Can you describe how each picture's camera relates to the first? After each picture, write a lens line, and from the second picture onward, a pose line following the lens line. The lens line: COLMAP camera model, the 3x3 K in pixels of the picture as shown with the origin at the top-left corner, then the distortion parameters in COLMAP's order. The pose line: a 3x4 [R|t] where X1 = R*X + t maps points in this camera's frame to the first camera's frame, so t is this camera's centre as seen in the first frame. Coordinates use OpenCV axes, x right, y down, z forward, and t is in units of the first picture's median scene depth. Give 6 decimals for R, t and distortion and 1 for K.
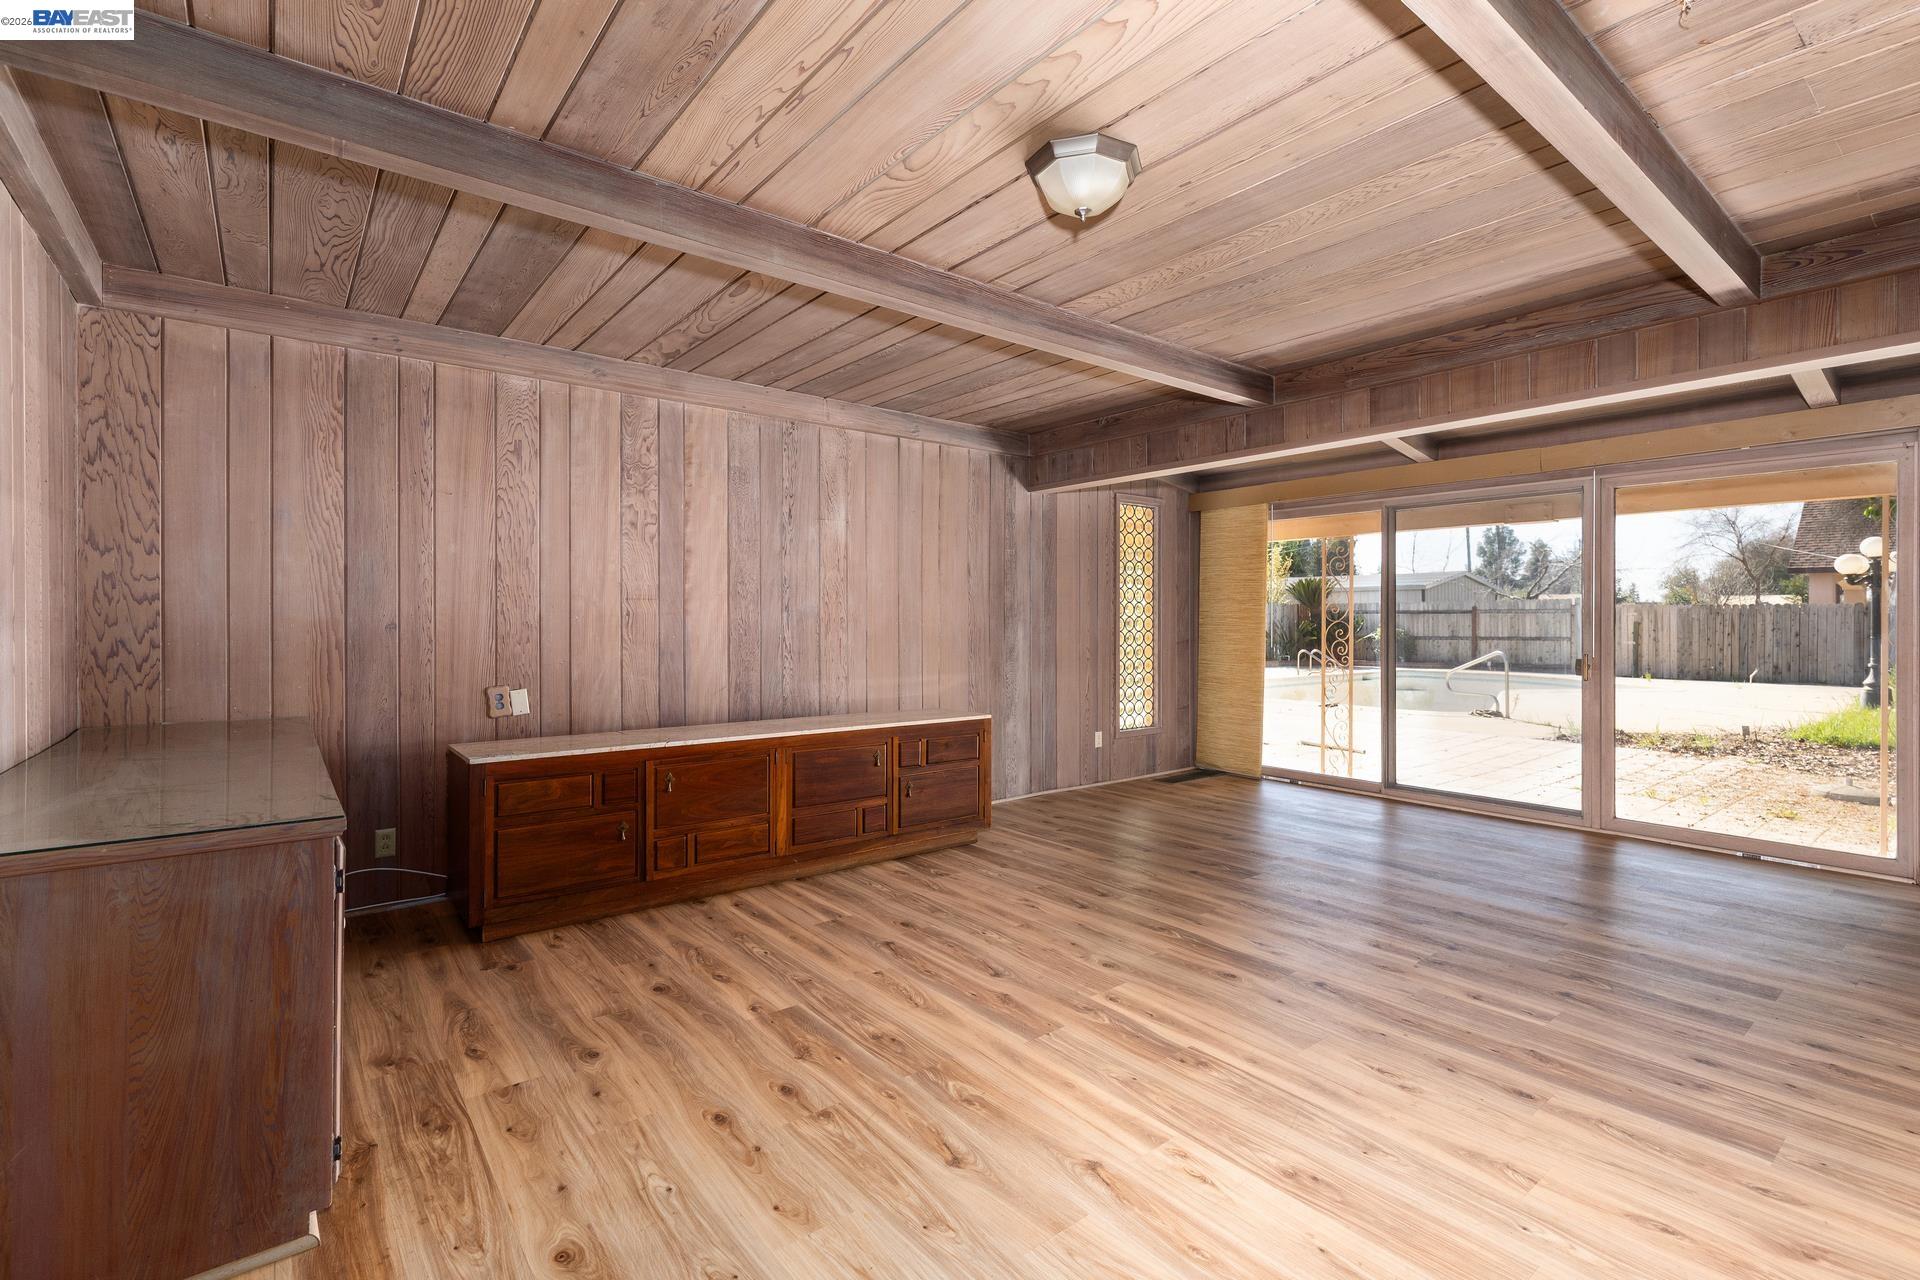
lens RADIAL K [[882.3, 0, 964.6], [0, 882.3, 611.5], [0, 0, 1]] dist [0.002447, -0.000251]
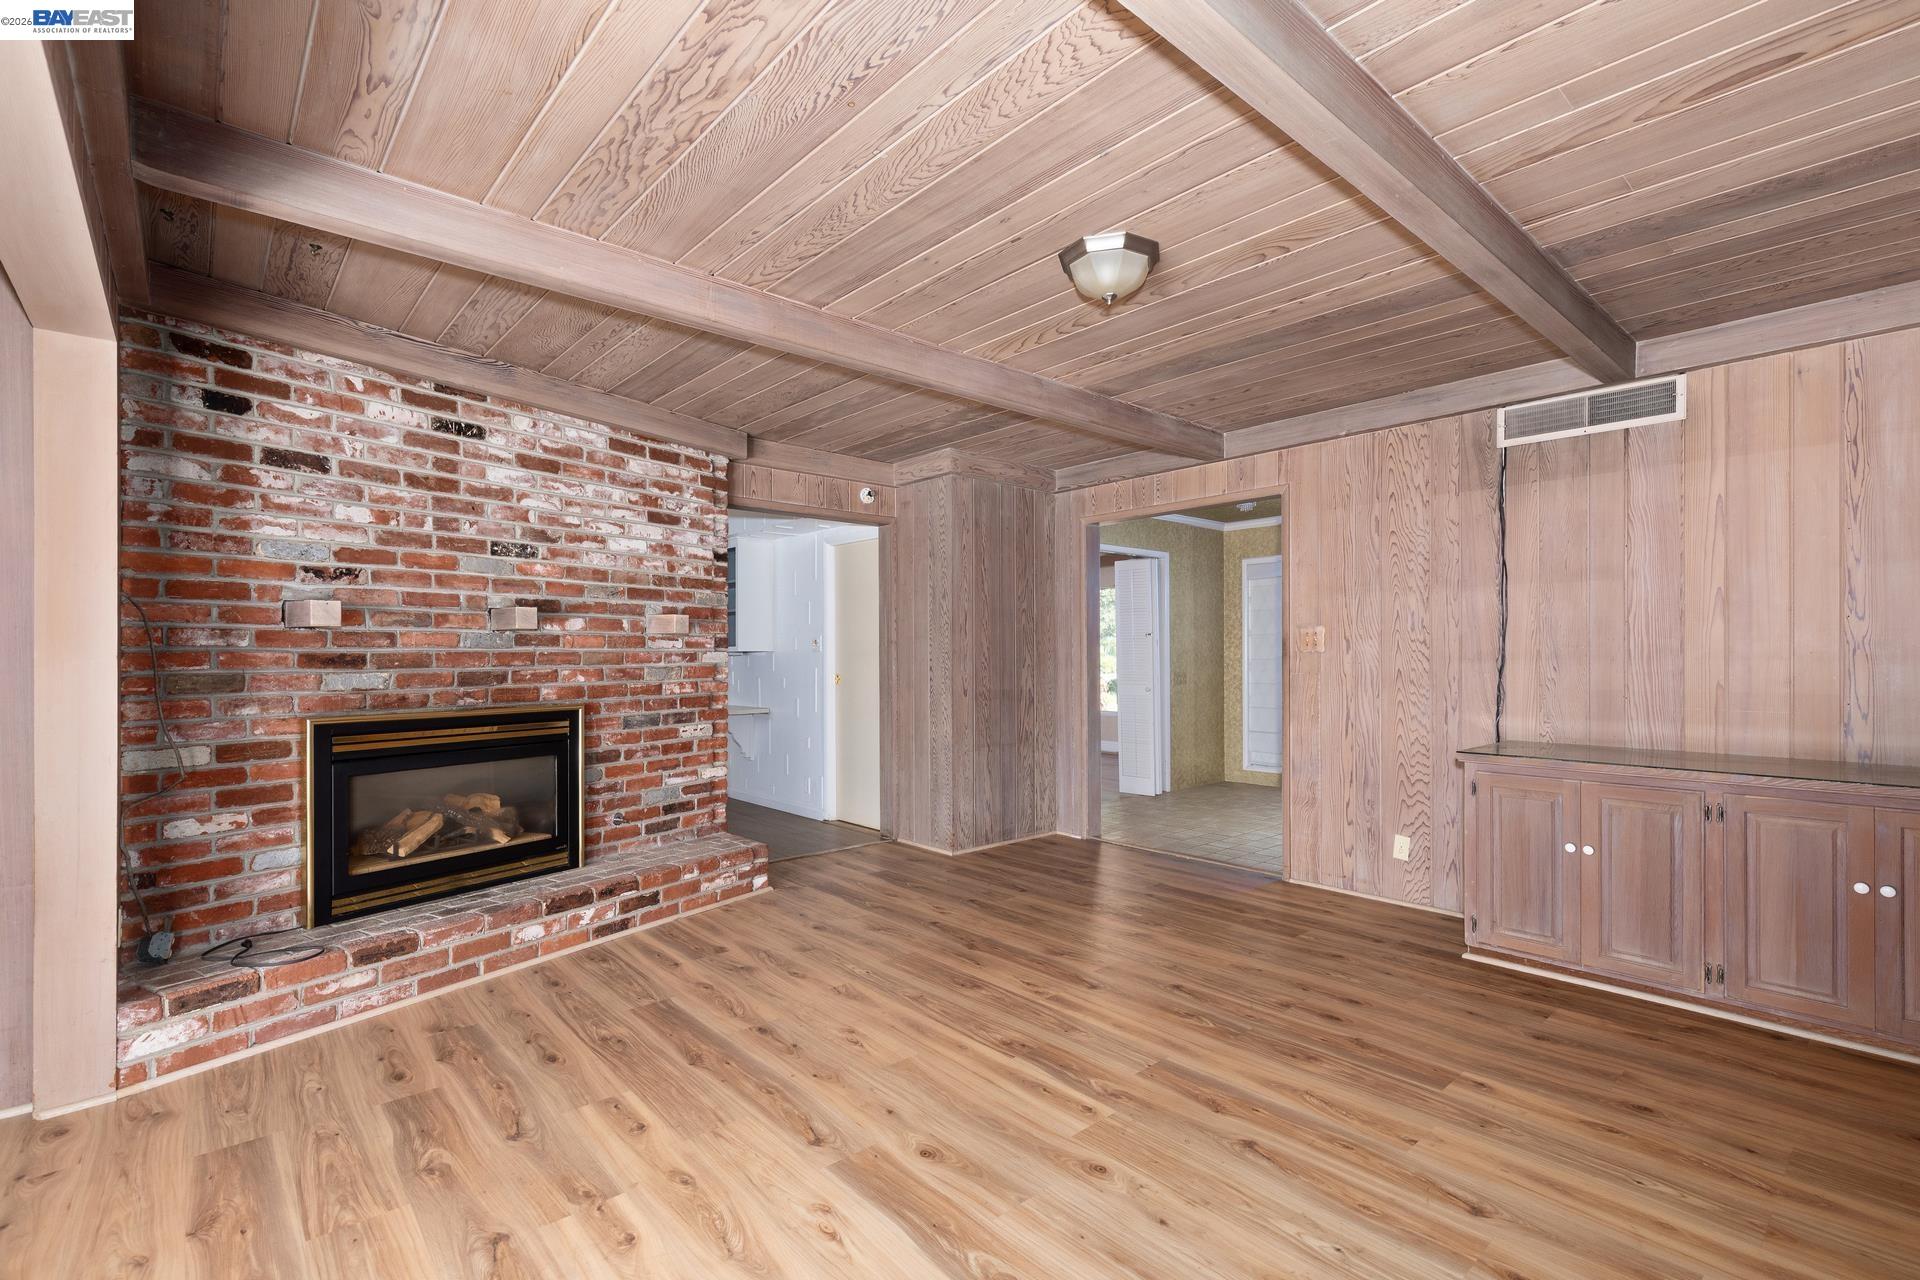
lens RADIAL K [[886.2, 0, 960.0], [0, 886.2, 640.0], [0, 0, 1]] dist [0.002272, -0.000477]
pose [[-0.998707, 0.001426, -0.050813, 0.208389], [0.002735, 0.999665, -0.025719, 0.009915], [0.050759, -0.025825, -0.998377, 1.160268]]
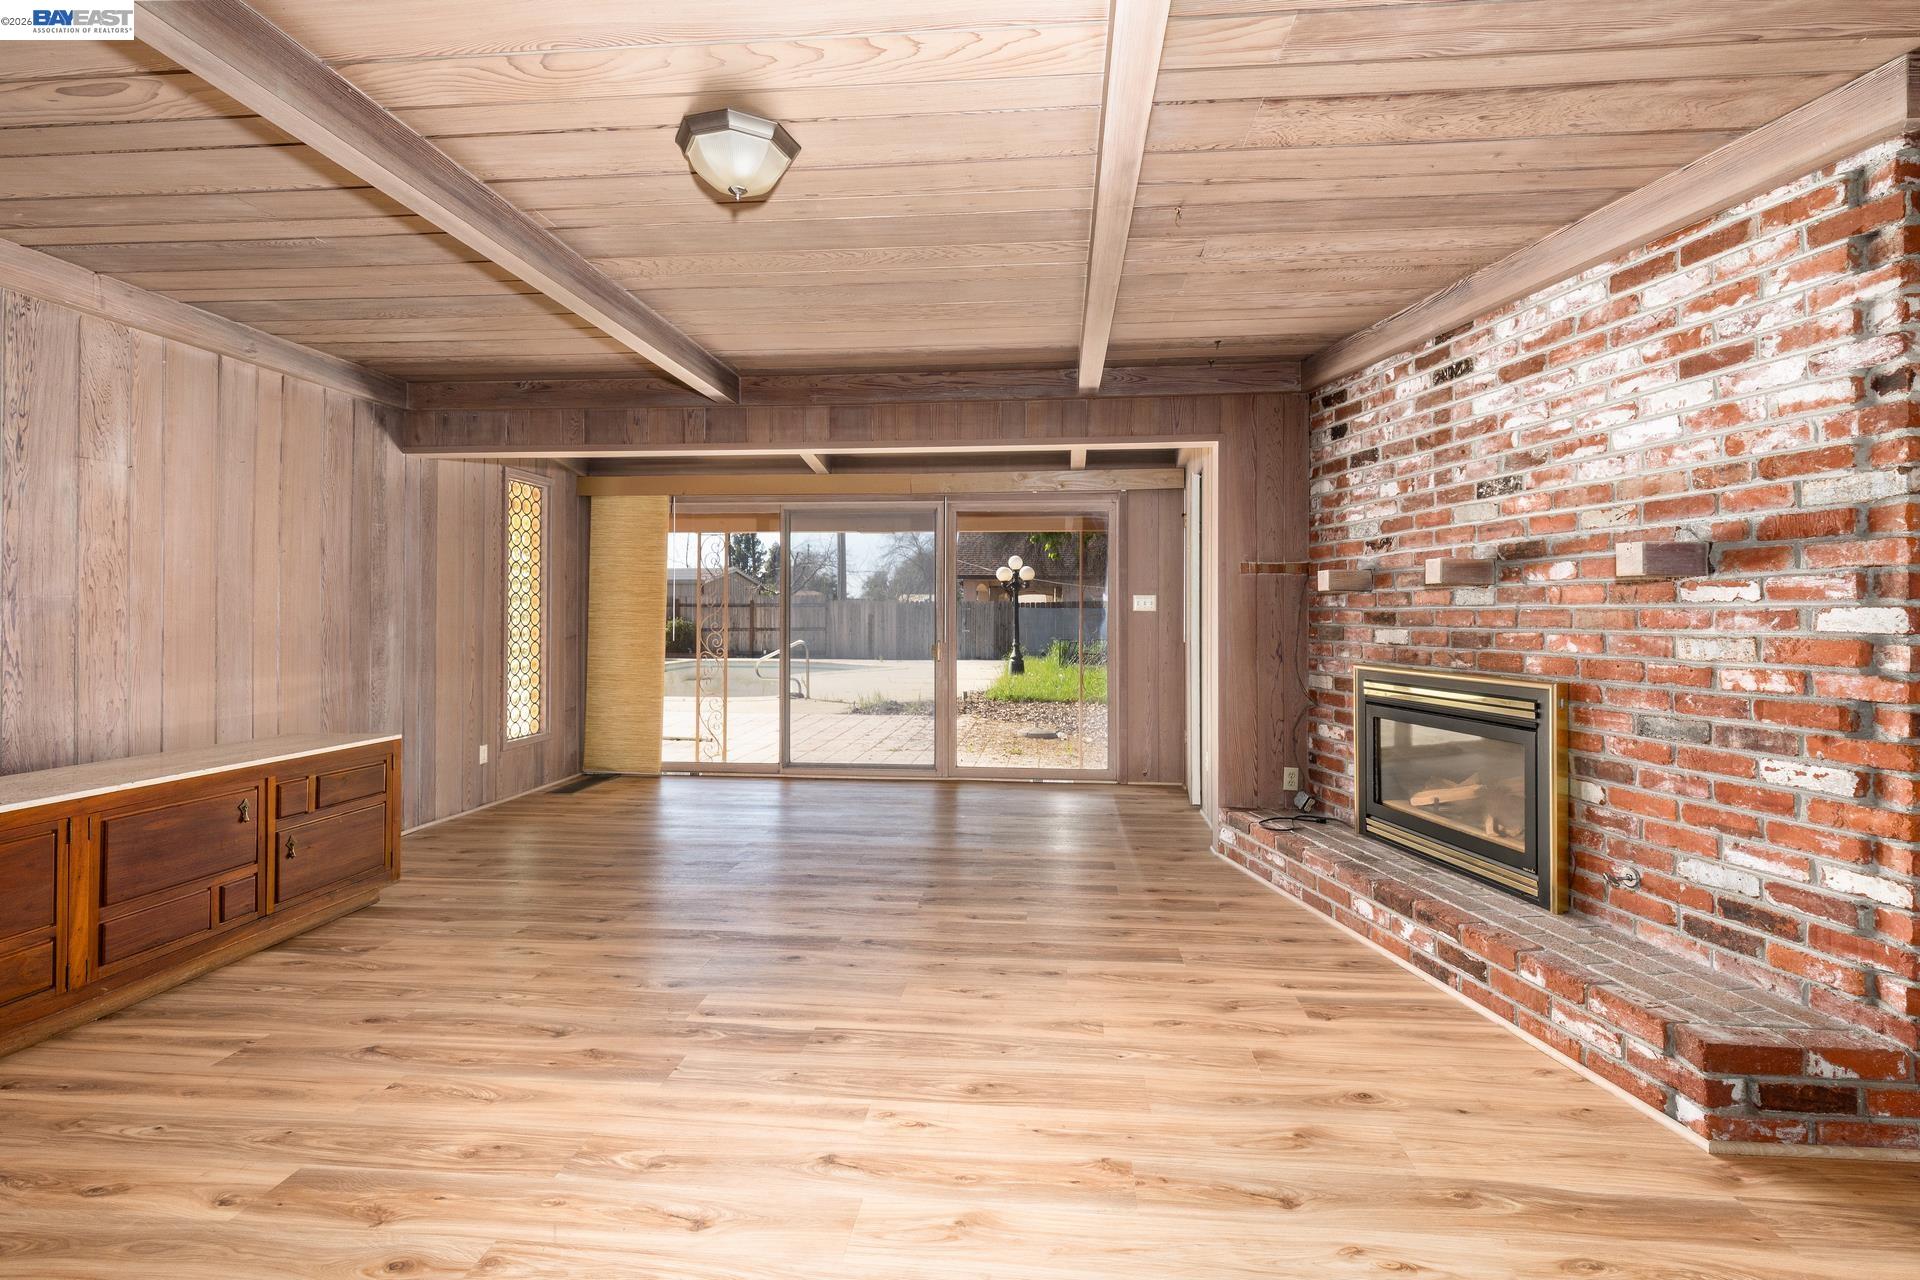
lens RADIAL K [[898.3, 0, 995.6], [0, 898.3, 593.5], [0, 0, 1]] dist [0.002948, -0.000318]
pose [[0.683775, 0.016799, 0.729500, -0.210648], [-0.008389, 0.999850, -0.015162, -0.000837], [-0.729645, 0.004247, 0.683813, 0.069928]]
